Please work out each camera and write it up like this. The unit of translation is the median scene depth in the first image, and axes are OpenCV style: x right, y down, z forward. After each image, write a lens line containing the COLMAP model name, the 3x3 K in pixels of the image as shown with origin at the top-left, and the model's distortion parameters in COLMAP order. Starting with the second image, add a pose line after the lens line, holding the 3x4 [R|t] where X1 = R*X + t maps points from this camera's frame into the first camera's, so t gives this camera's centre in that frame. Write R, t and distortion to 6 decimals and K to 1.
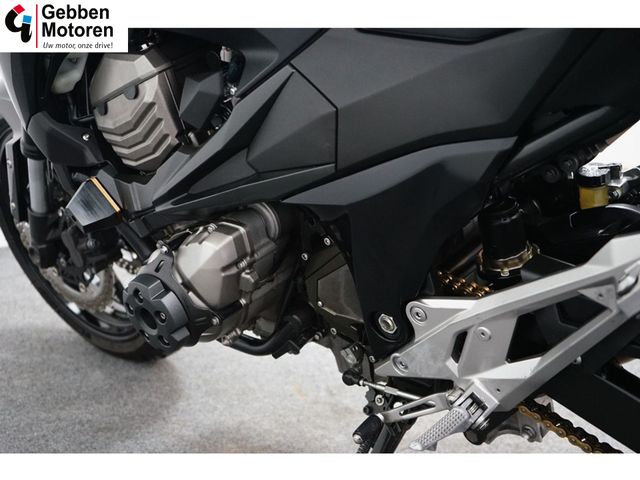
lens RADIAL K [[924.8, 0, 320.0], [0, 924.8, 240.0], [0, 0, 1]] dist [-0.015922, 0.002815]
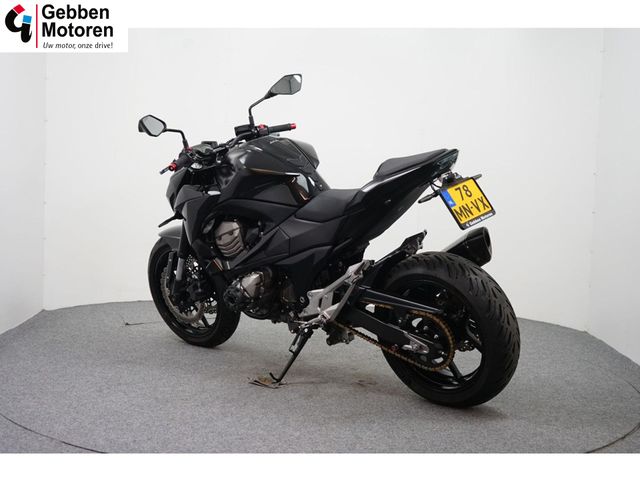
lens RADIAL K [[977.0, 0, 320.0], [0, 977.0, 240.0], [0, 0, 1]] dist [-0.002262, -0.042271]
pose [[0.999013, 0.041497, 0.015853, 0.068736], [-0.037768, 0.981310, -0.188689, 0.542871], [-0.023386, 0.187904, 0.981909, -2.588463]]
